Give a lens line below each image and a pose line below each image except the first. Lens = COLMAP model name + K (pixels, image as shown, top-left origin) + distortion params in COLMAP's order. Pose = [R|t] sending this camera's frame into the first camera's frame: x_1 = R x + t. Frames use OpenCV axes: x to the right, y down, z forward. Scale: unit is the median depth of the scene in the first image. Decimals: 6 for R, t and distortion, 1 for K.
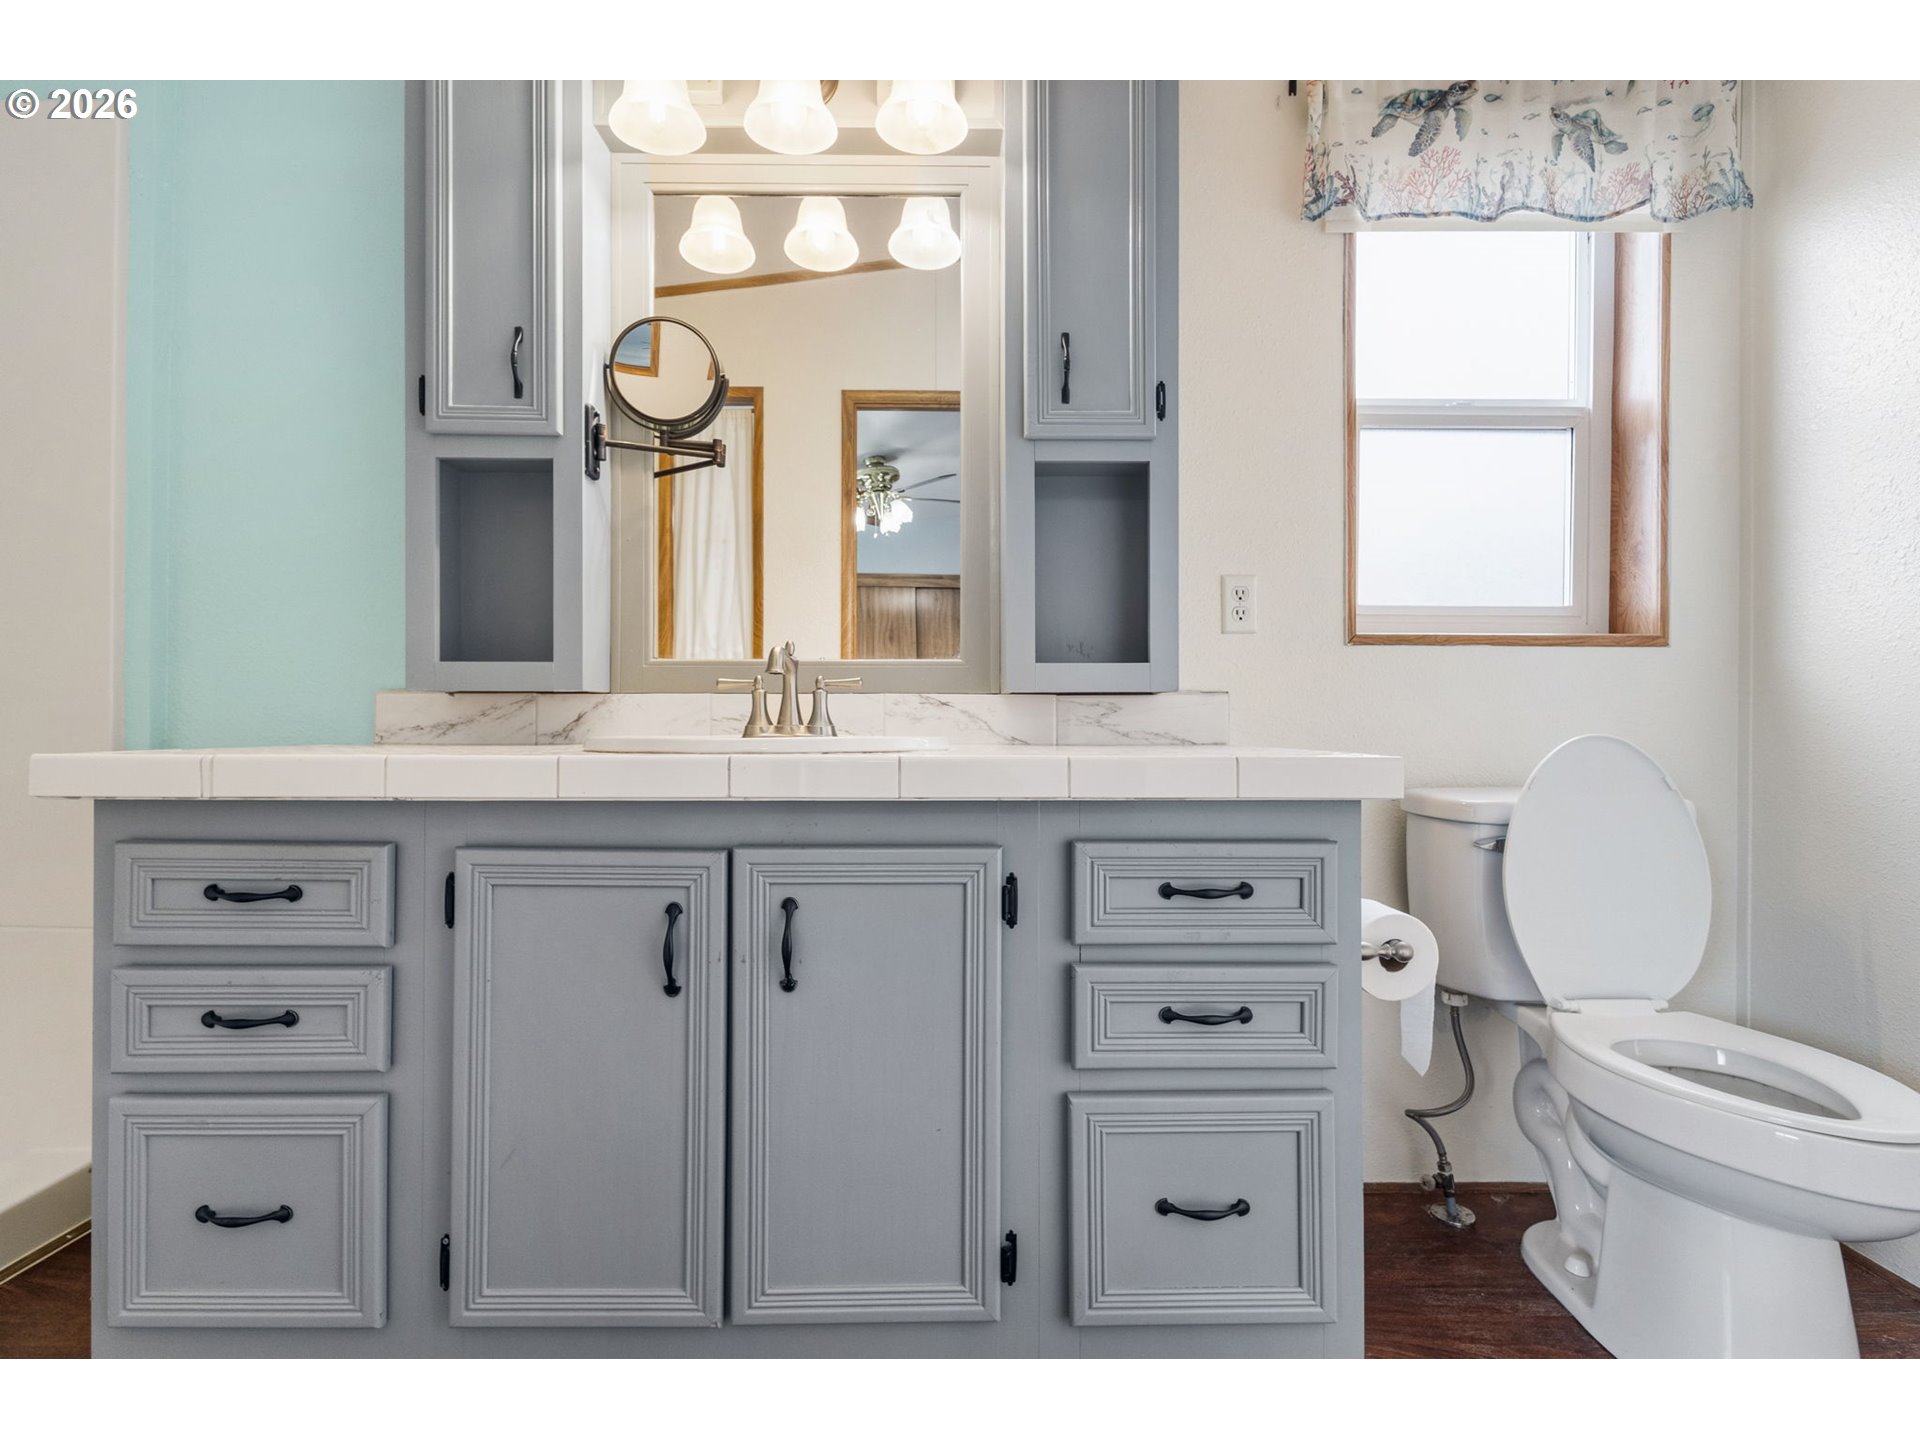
lens RADIAL K [[890.1, 0, 959.4], [0, 890.1, 721.1], [0, 0, 1]] dist [0.006091, -0.002206]
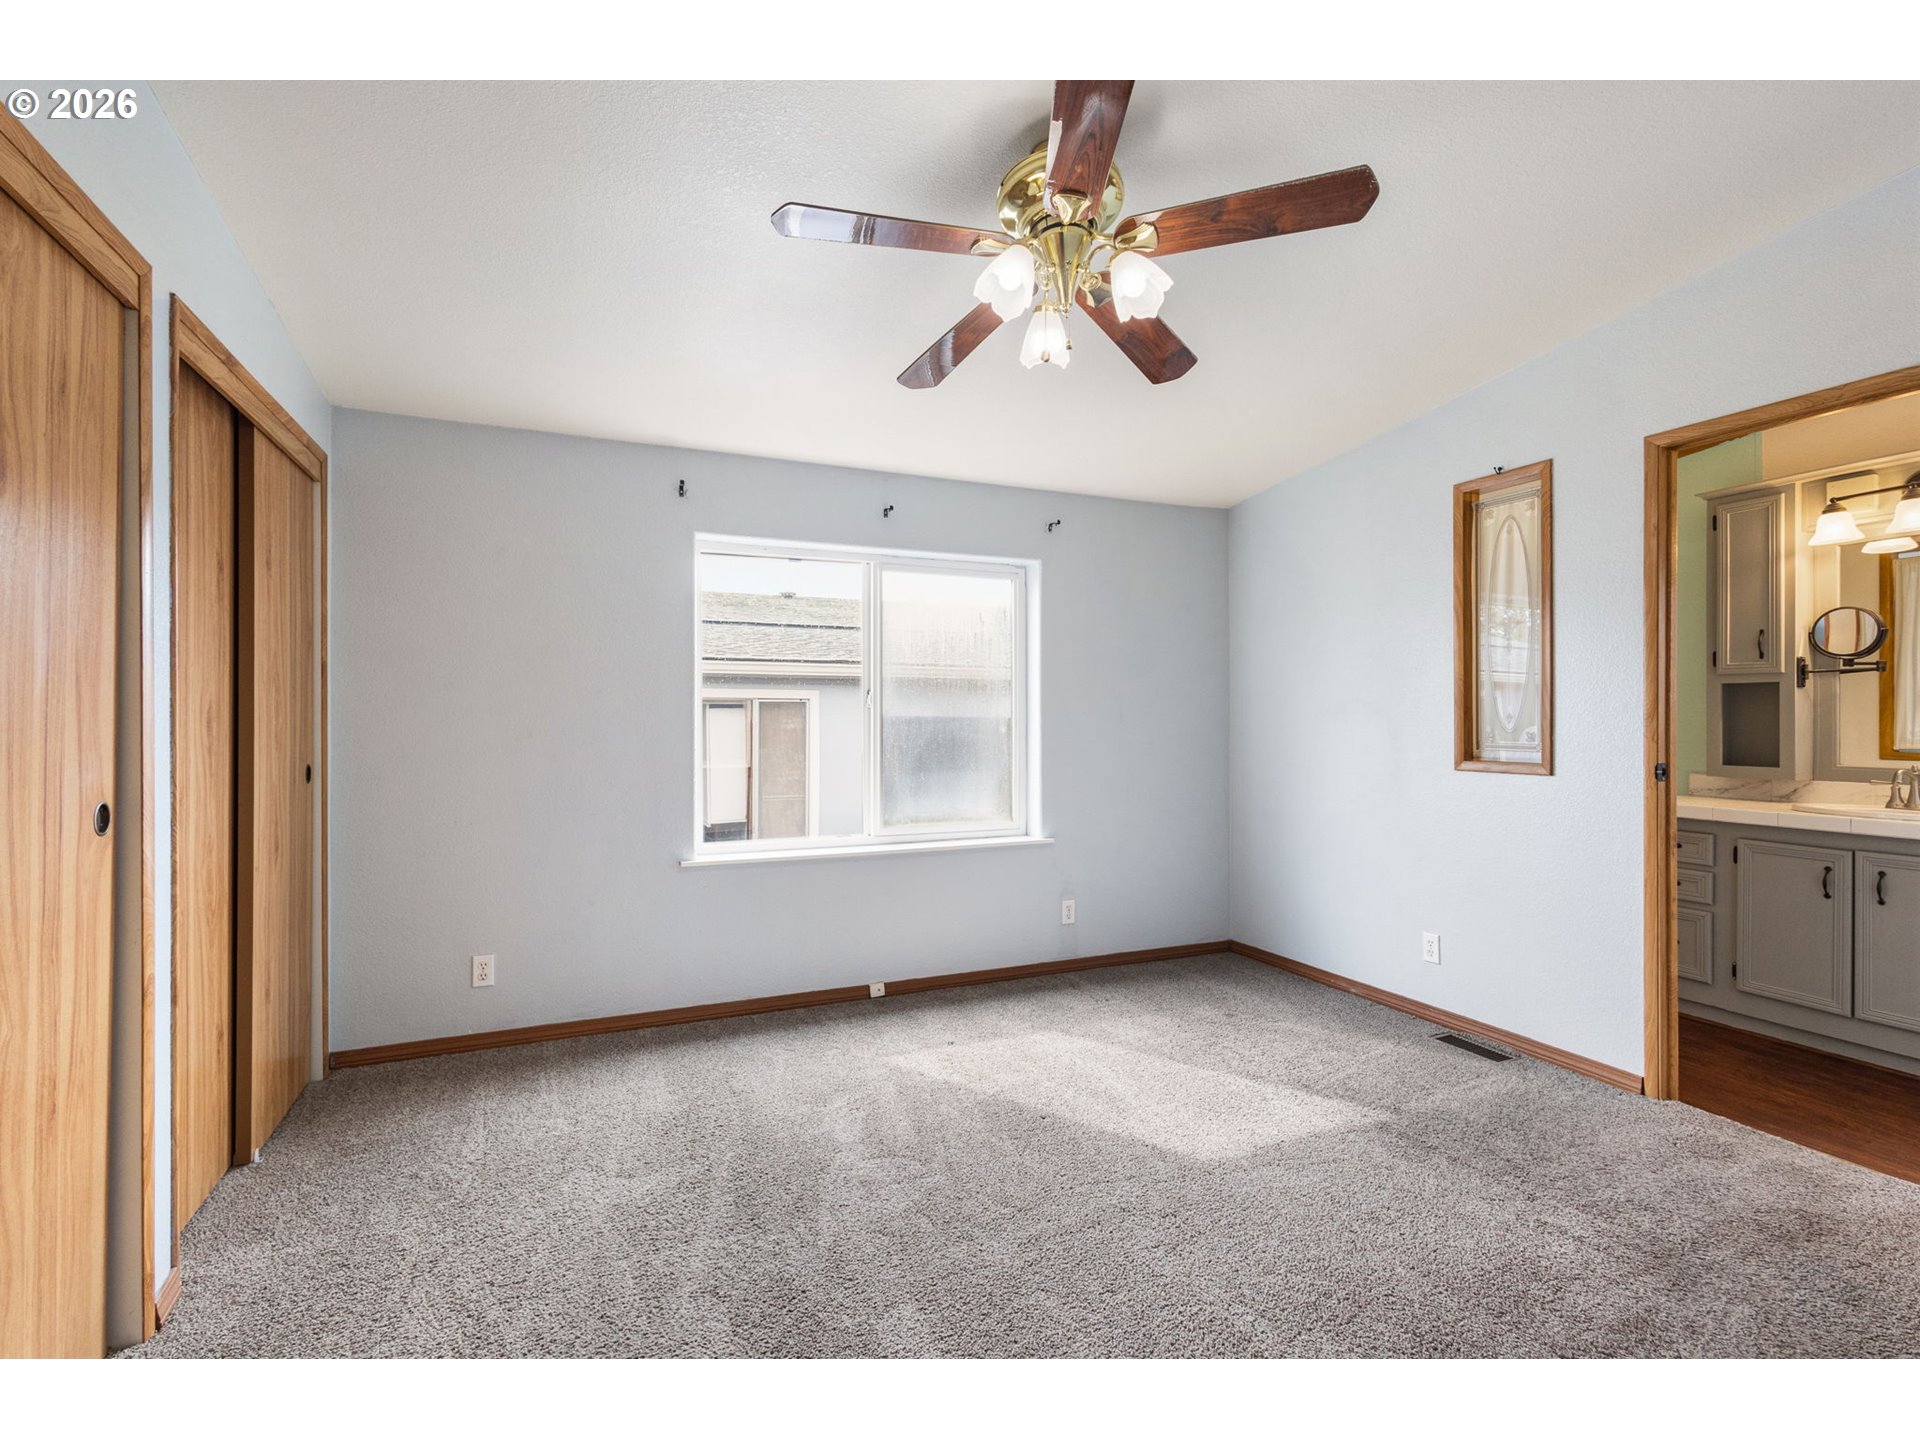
lens RADIAL K [[890.1, 0, 940.5], [0, 890.1, 717.6], [0, 0, 1]] dist [0.006091, -0.002206]
pose [[0.364930, -0.002564, -0.931031, 0.952913], [-0.005492, 0.999973, -0.004906, -0.178884], [0.931019, 0.006904, 0.364906, -1.967012]]
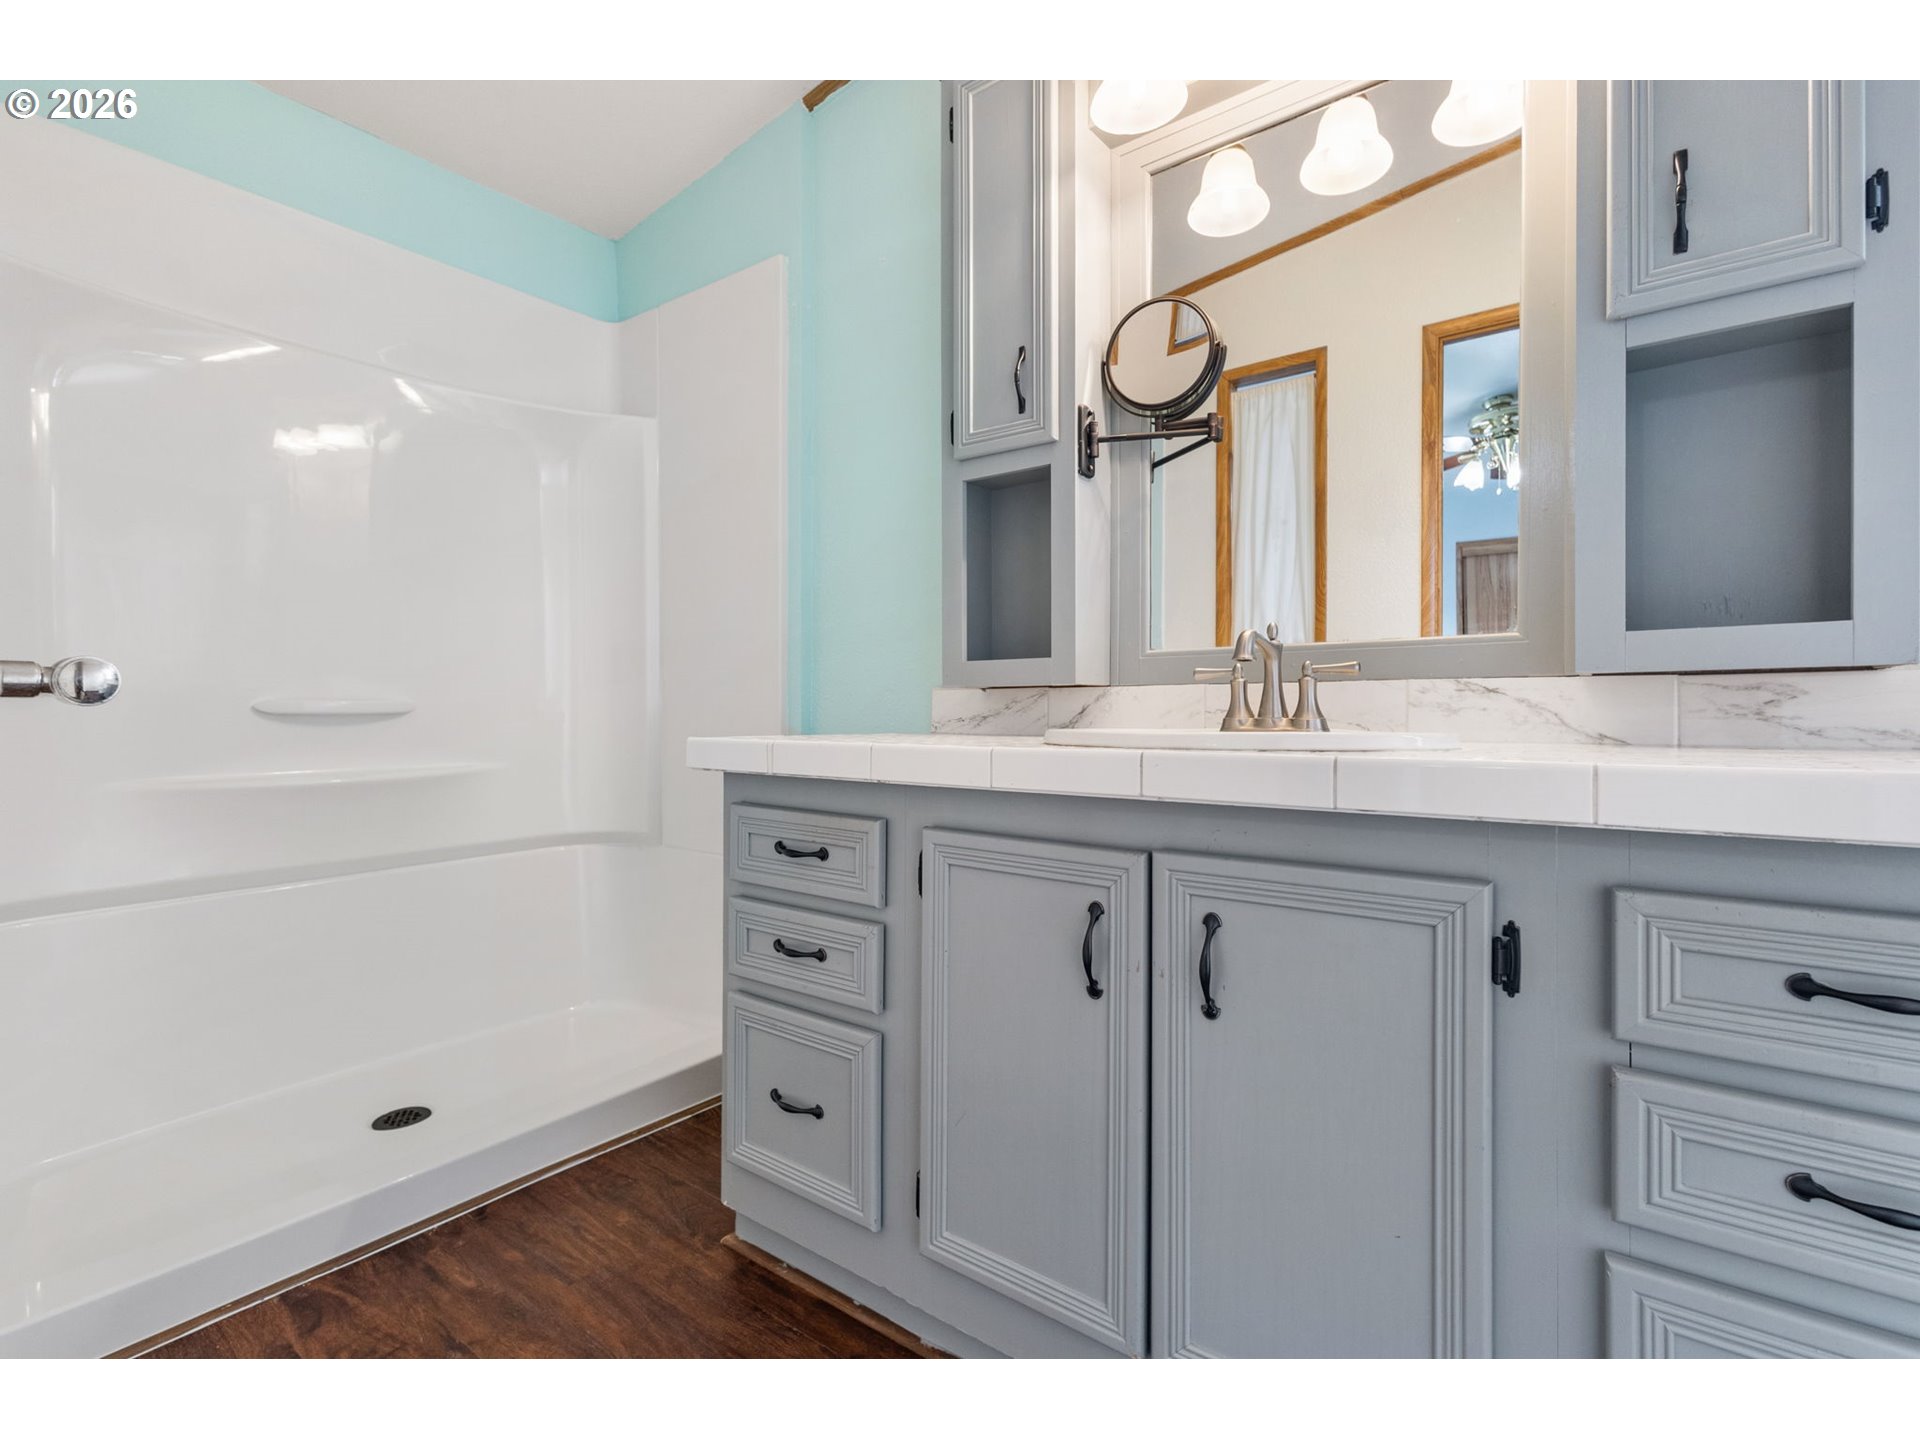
lens RADIAL K [[890.1, 0, 964.3], [0, 890.1, 720.9], [0, 0, 1]] dist [0.006091, -0.002206]
pose [[0.785572, 0.003249, -0.618762, 0.116333], [0.002078, 0.999967, 0.007889, 0.000009], [0.618767, -0.007483, 0.785539, 0.111471]]
